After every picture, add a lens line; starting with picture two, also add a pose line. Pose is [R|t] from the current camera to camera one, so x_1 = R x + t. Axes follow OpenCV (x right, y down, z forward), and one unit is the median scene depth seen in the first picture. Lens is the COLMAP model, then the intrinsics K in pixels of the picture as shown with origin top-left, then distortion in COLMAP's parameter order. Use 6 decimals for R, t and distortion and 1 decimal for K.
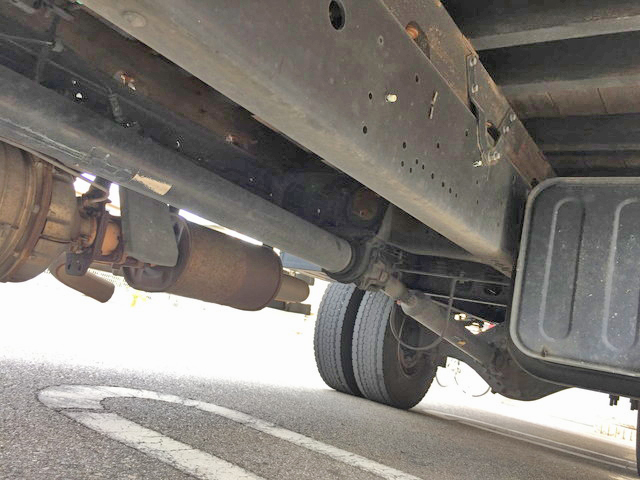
lens RADIAL K [[543.0, 0, 319.1], [0, 543.0, 241.1], [0, 0, 1]] dist [0.045683, -0.059545]
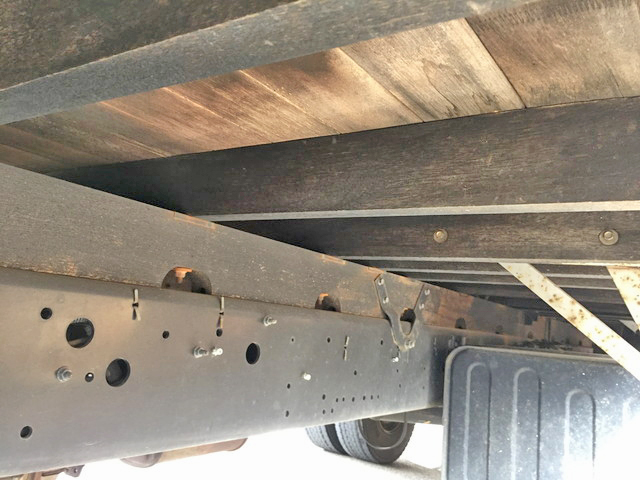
lens RADIAL K [[543.0, 0, 318.1], [0, 543.0, 239.6], [0, 0, 1]] dist [0.045683, -0.059545]
pose [[0.994245, -0.105075, 0.020897, 0.113922], [0.105073, 0.994464, 0.001181, -0.399103], [-0.020905, 0.001021, 0.999781, -0.198651]]
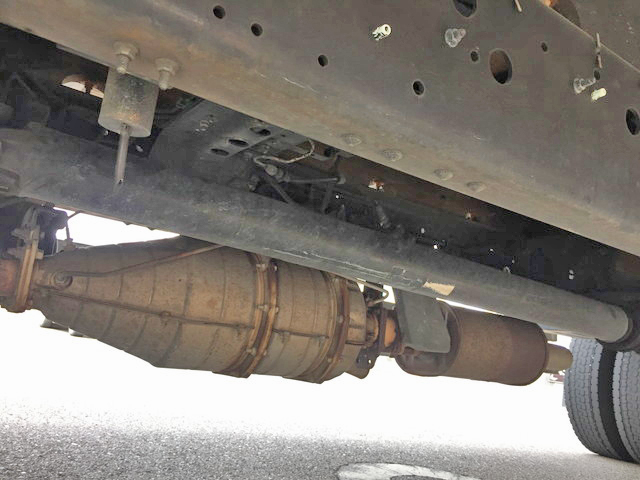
lens RADIAL K [[543.0, 0, 321.1], [0, 543.0, 238.6], [0, 0, 1]] dist [0.045683, -0.059545]
pose [[0.929559, -0.144443, -0.339198, -0.114723], [0.112126, 0.987234, -0.113125, -0.085234], [0.351208, 0.067123, 0.933888, -0.091814]]
